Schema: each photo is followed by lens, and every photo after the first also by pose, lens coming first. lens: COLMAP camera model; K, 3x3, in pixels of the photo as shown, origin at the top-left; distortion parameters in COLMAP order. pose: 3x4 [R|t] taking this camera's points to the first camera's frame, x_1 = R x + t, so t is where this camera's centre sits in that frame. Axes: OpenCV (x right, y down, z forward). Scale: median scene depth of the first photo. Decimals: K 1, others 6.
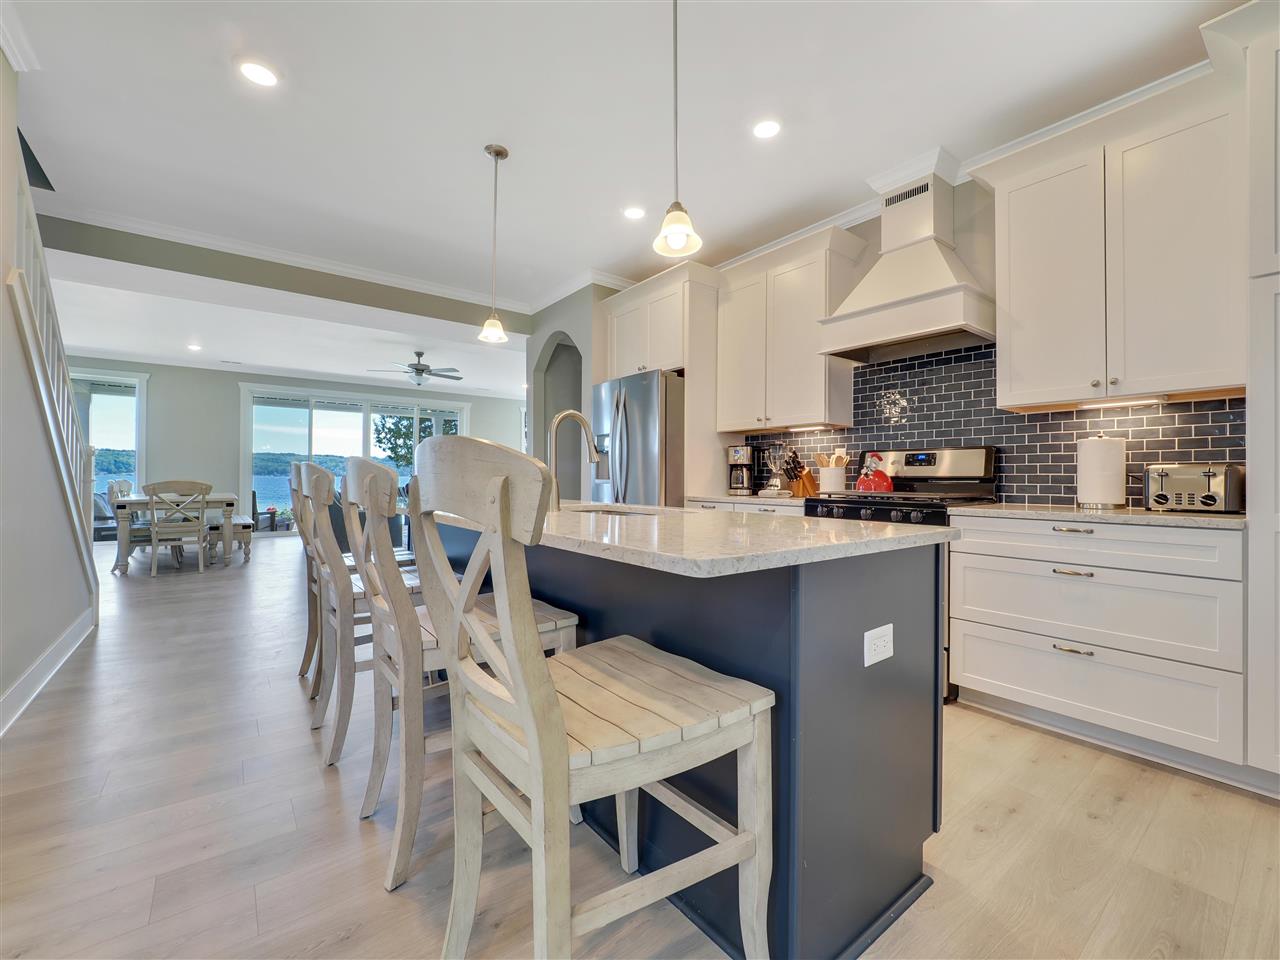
lens RADIAL K [[559.5, 0, 667.3], [0, 559.5, 477.4], [0, 0, 1]] dist [0.006499, -0.000955]
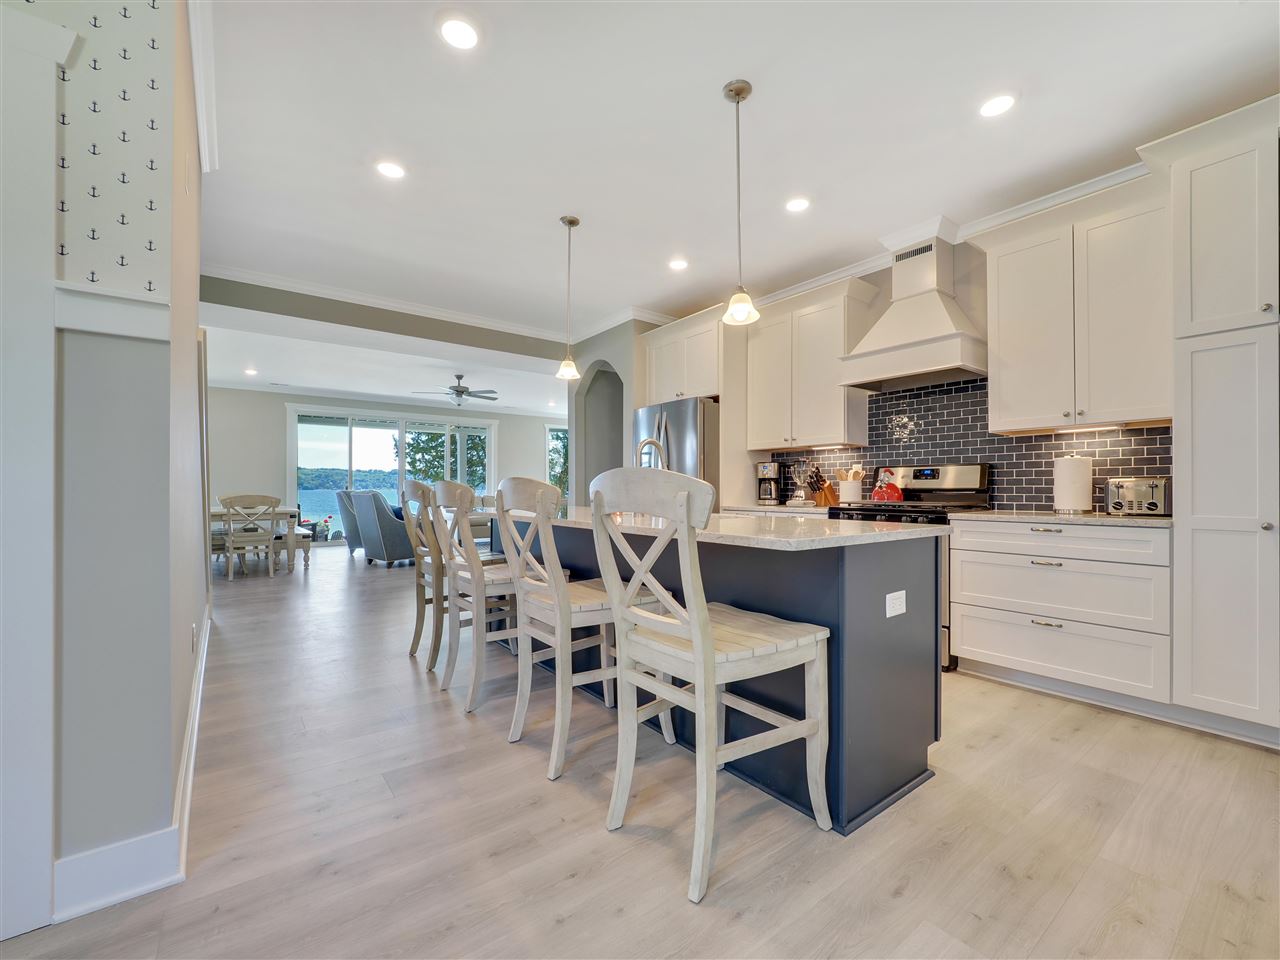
lens RADIAL K [[559.5, 0, 658.8], [0, 559.5, 490.9], [0, 0, 1]] dist [0.006499, -0.000955]
pose [[0.999703, -0.004512, -0.023933, -0.092093], [0.004573, 0.999986, 0.002504, -0.001871], [0.023922, -0.002612, 0.999710, -0.213753]]
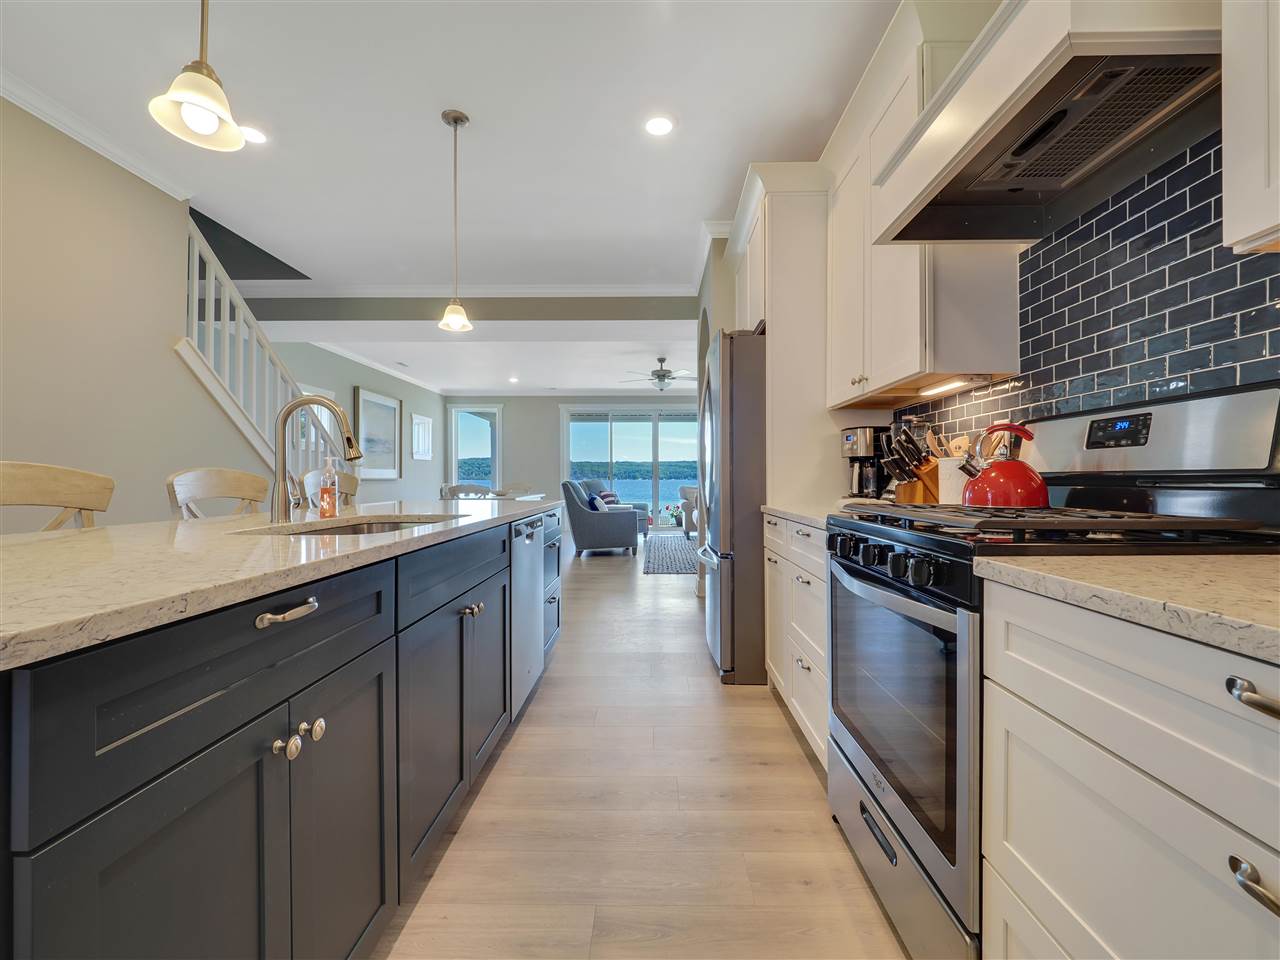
lens RADIAL K [[575.1, 0, 615.7], [0, 575.1, 482.4], [0, 0, 1]] dist [-0.002253, 0.002391]
pose [[0.760338, -0.010009, -0.649451, 0.469902], [0.012224, 0.999925, -0.001100, 0.001305], [0.649413, -0.007102, 0.760403, 0.459430]]
